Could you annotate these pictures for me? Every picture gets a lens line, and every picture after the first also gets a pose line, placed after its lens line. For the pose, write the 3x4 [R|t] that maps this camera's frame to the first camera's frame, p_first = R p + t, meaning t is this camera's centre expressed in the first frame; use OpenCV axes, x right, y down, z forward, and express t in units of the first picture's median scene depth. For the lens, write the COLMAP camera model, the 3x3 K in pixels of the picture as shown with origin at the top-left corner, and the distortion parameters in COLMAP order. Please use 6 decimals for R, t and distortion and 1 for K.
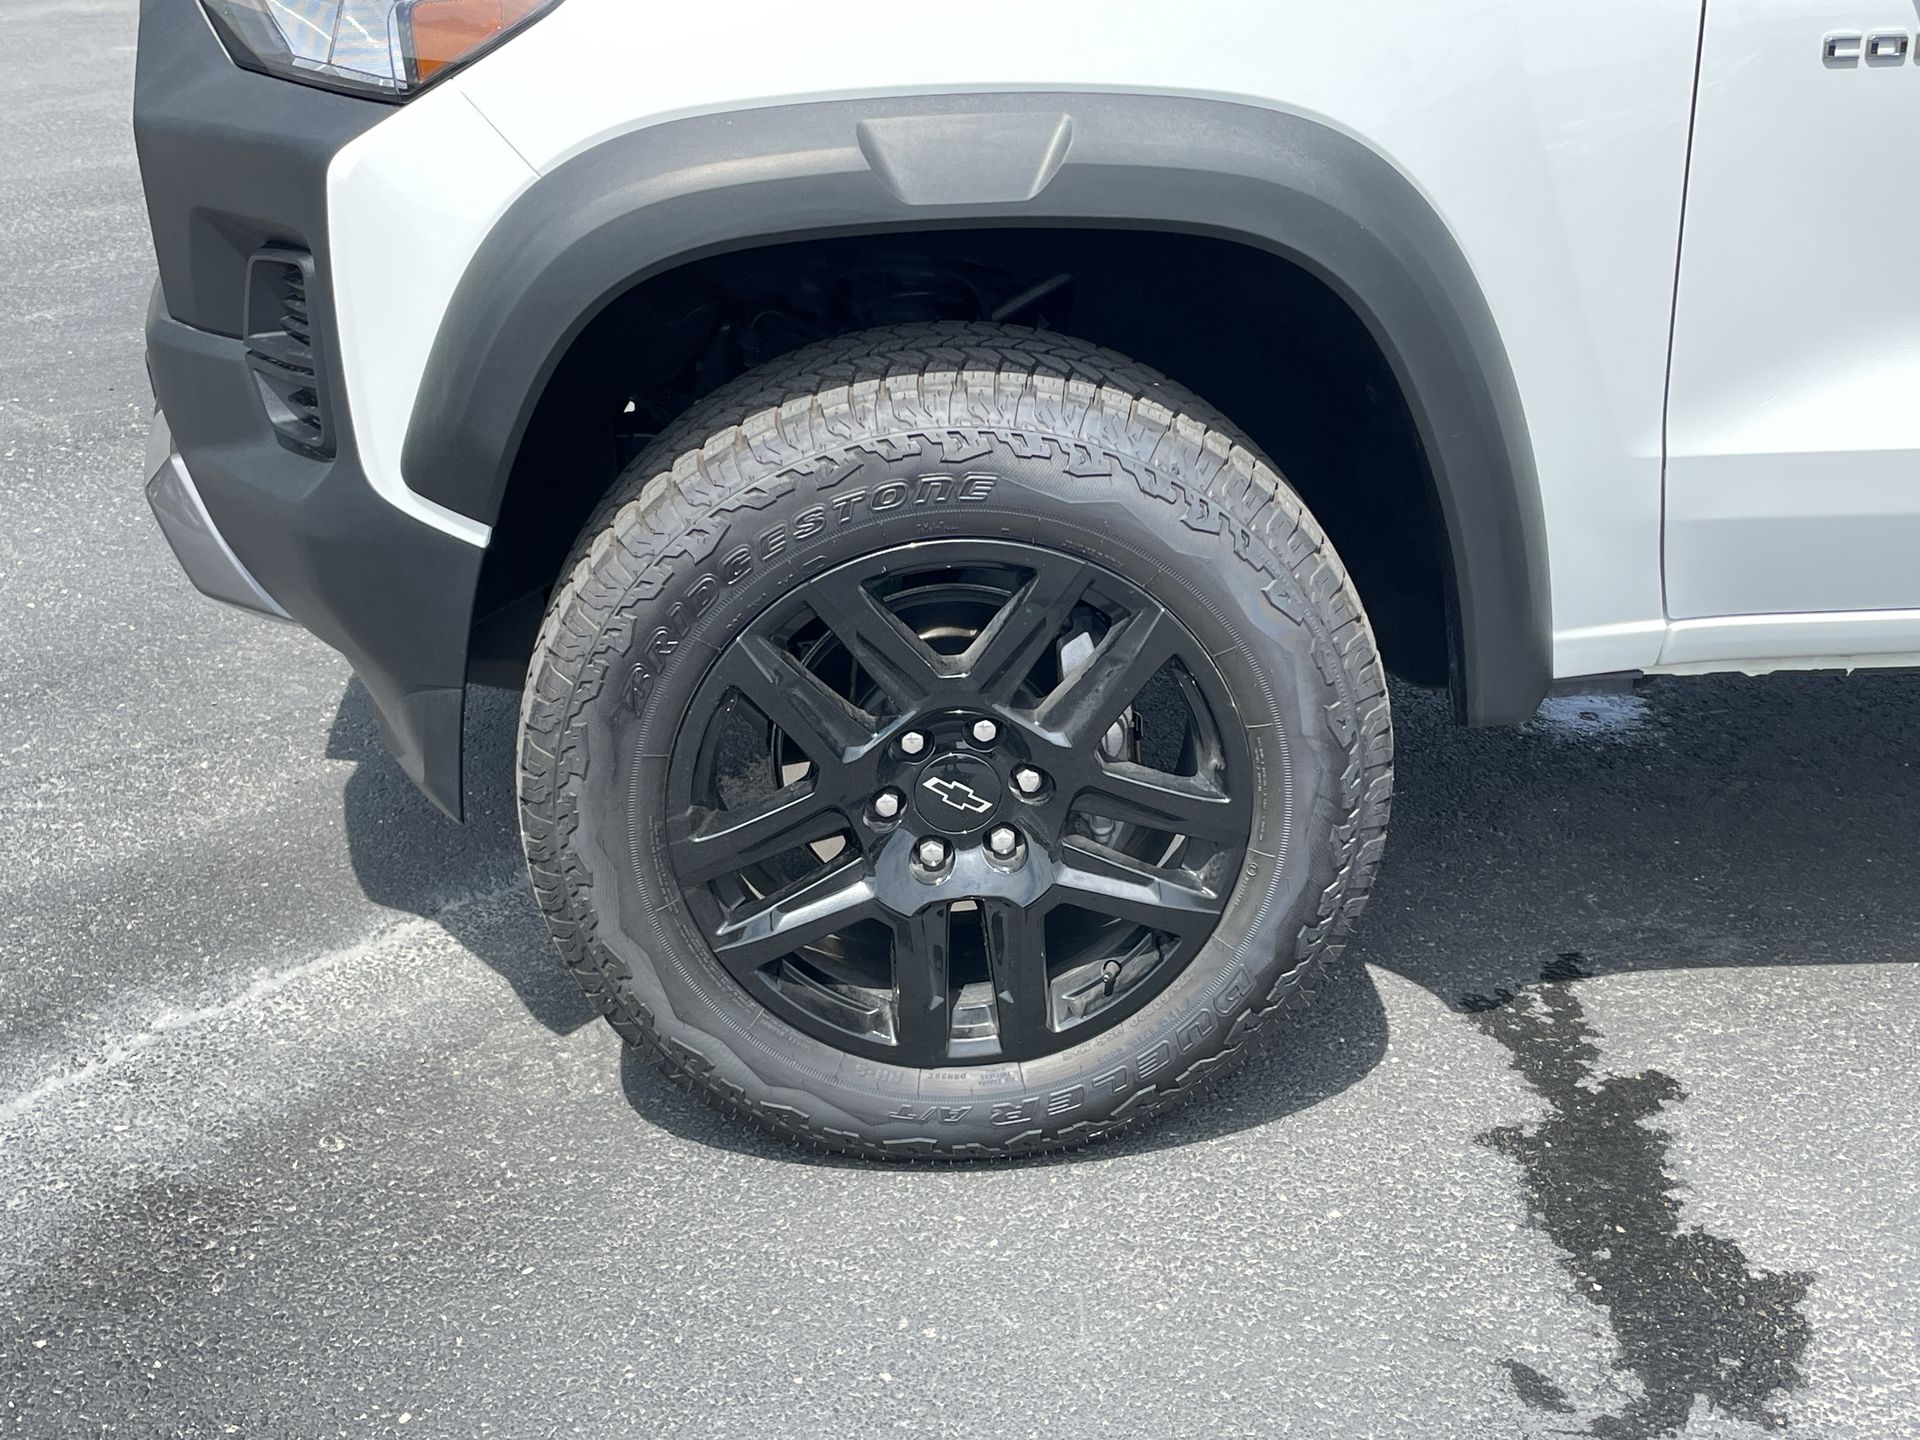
lens RADIAL K [[2353.9, 0, 950.4], [0, 2353.9, 735.2], [0, 0, 1]] dist [0.058029, 0.000000]
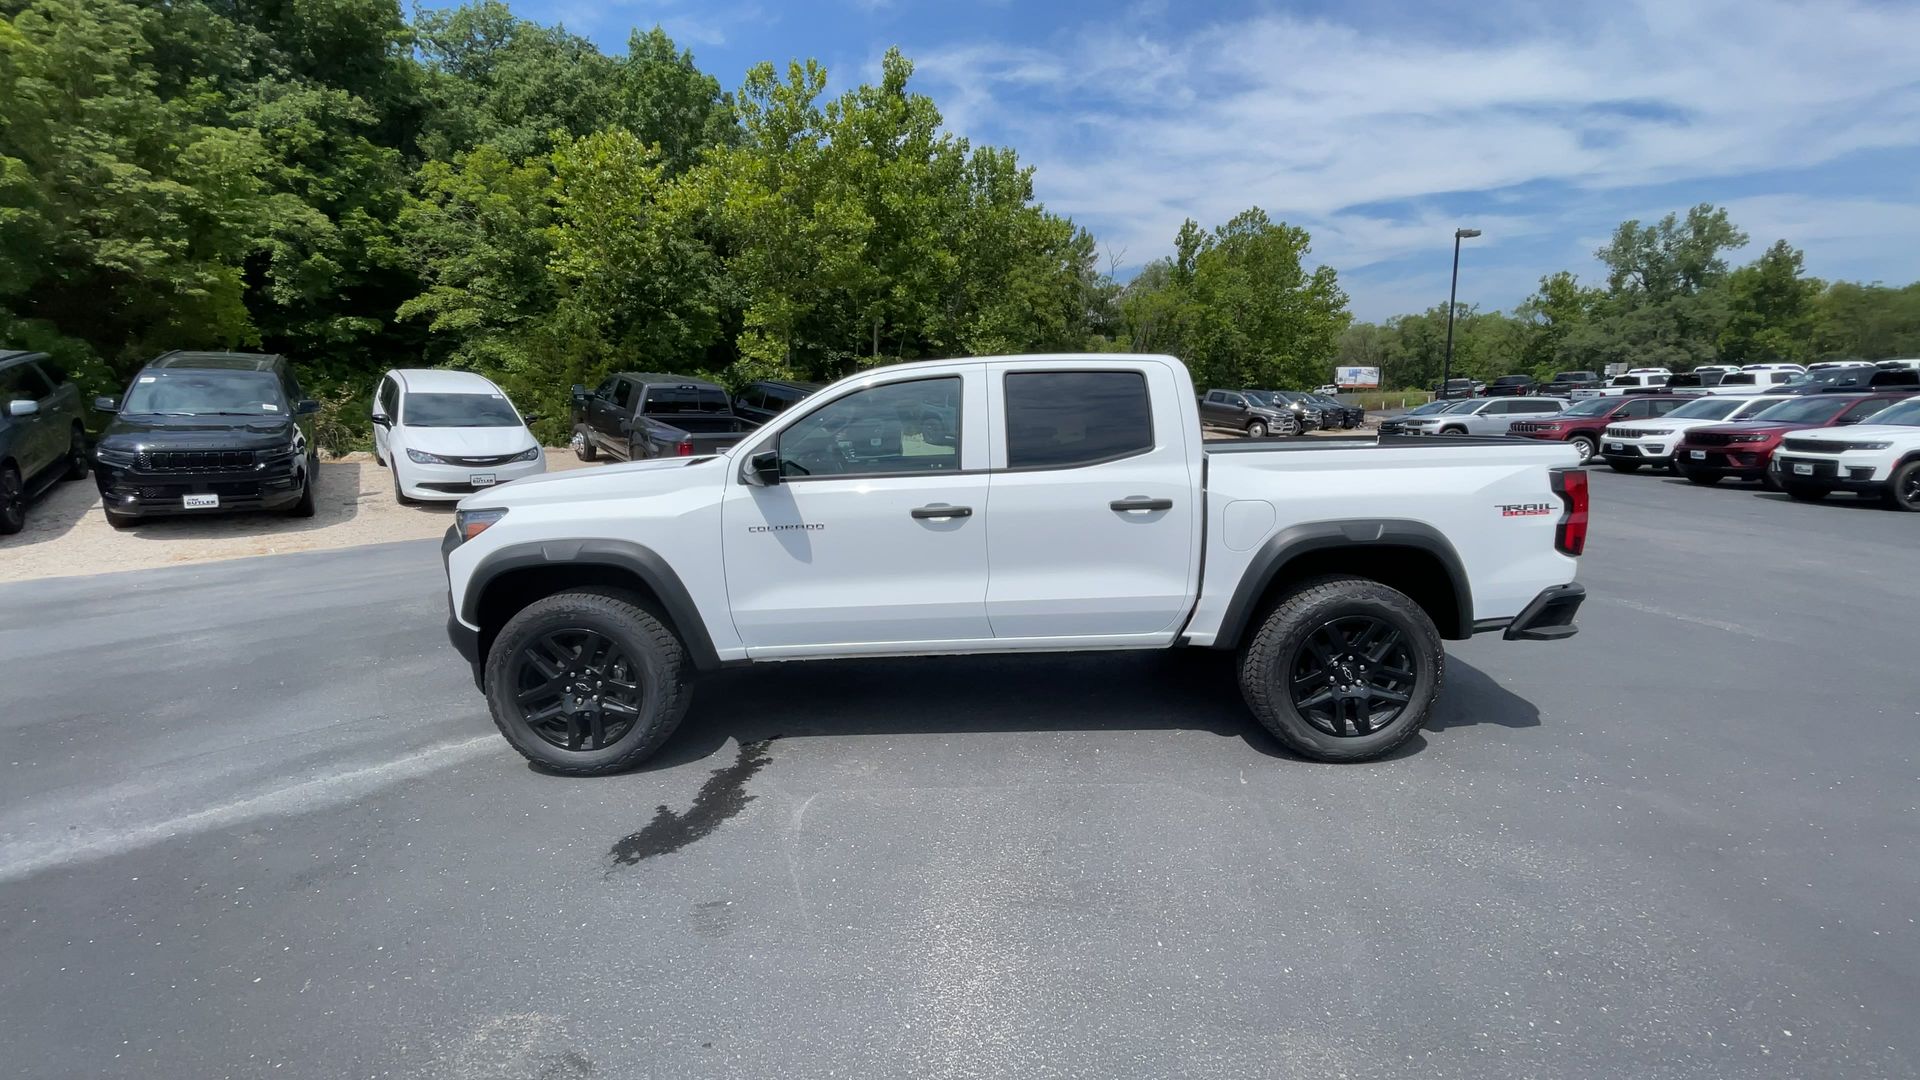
lens RADIAL K [[743.1, 0, 960.9], [0, 743.1, 529.9], [0, 0, 1]] dist [0.013250, -0.015938]
pose [[0.998799, -0.013652, -0.047060, 0.809017], [0.000428, 0.962800, -0.270215, 0.123741], [0.048998, 0.269870, 0.961649, -0.435832]]
